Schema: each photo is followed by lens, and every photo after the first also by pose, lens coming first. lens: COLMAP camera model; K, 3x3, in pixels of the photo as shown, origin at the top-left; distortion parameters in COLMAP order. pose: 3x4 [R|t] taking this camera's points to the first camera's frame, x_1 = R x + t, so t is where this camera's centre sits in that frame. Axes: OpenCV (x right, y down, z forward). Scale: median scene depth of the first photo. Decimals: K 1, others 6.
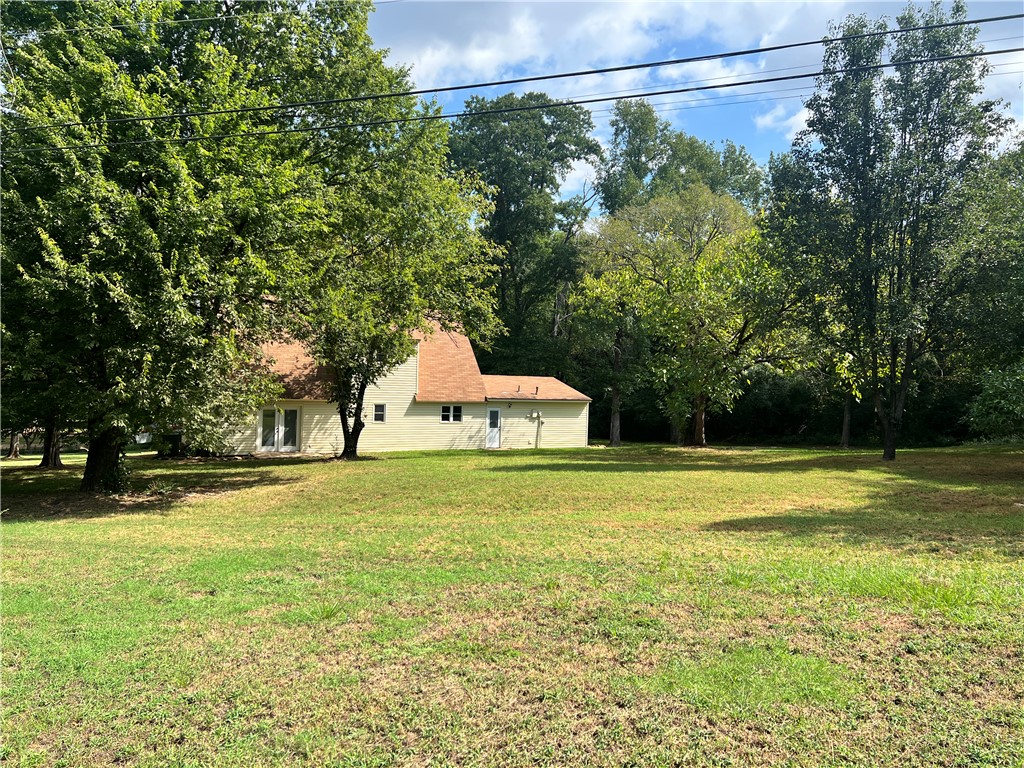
lens RADIAL K [[764.1, 0, 512.8], [0, 764.1, 382.2], [0, 0, 1]] dist [0.037898, -0.015730]
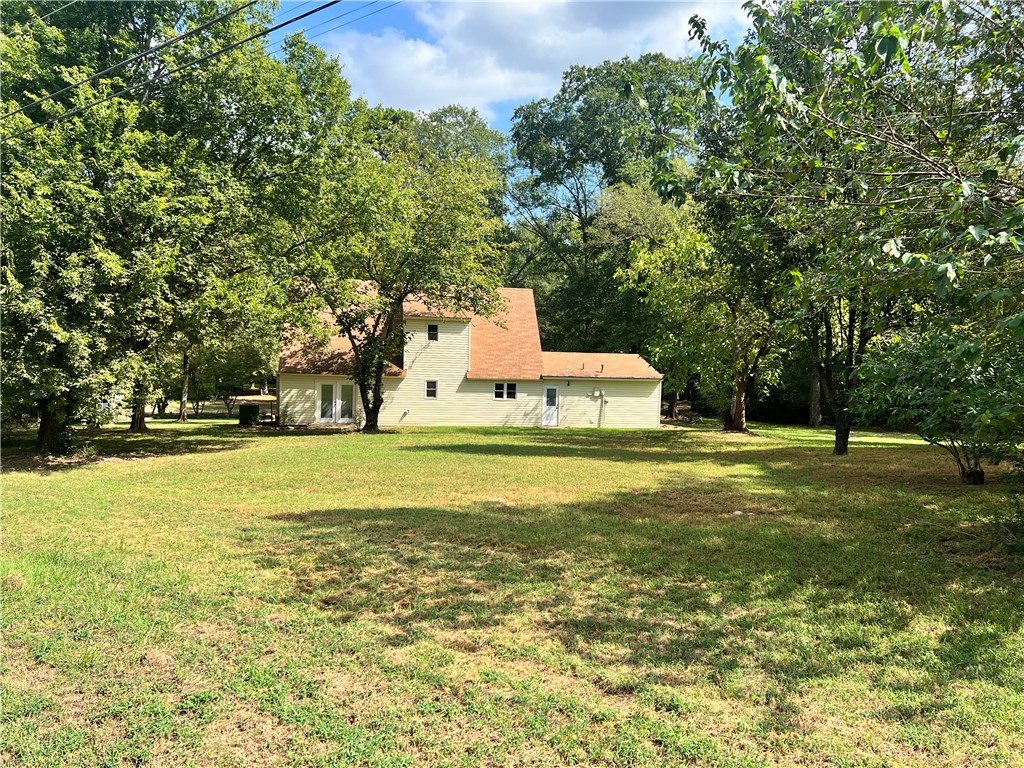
lens RADIAL K [[764.1, 0, 515.8], [0, 764.1, 386.4], [0, 0, 1]] dist [0.037898, -0.015730]
pose [[0.947631, 0.014084, -0.319056, 0.252523], [-0.001788, 0.999245, 0.038799, -0.004024], [0.319362, -0.036197, 0.946941, 0.045653]]
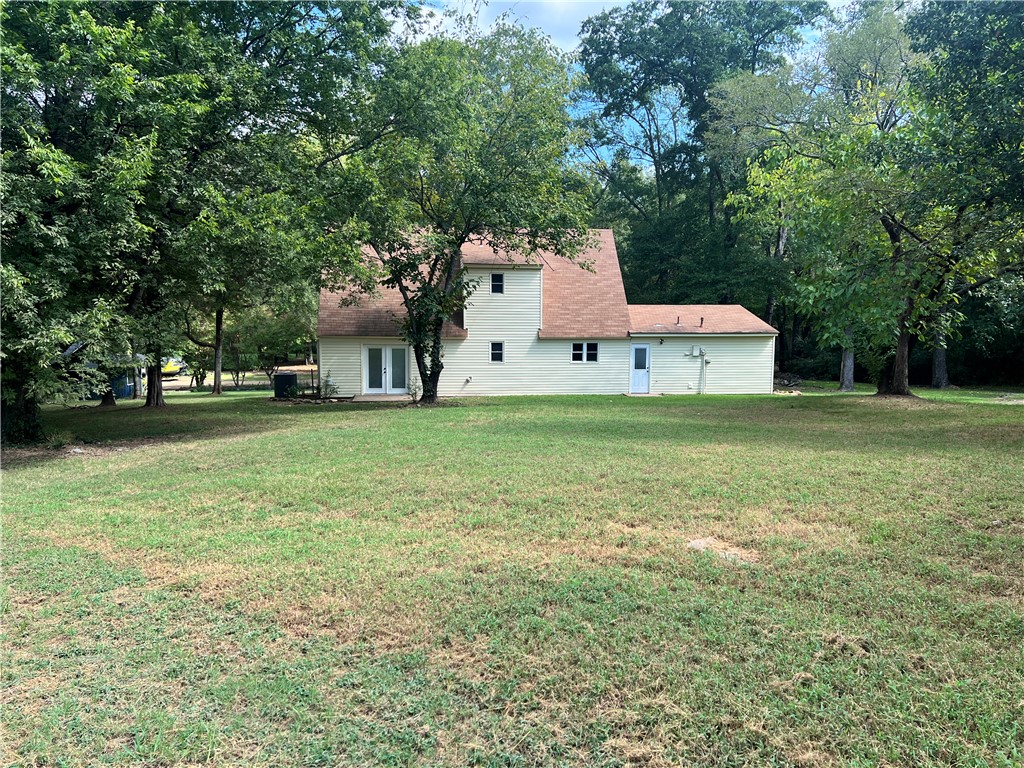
lens RADIAL K [[764.1, 0, 505.7], [0, 764.1, 377.6], [0, 0, 1]] dist [0.037898, -0.015730]
pose [[0.922837, 0.006047, -0.385143, 0.161976], [0.022831, 0.997260, 0.070363, 0.008072], [0.384514, -0.073727, 0.920170, 0.185558]]
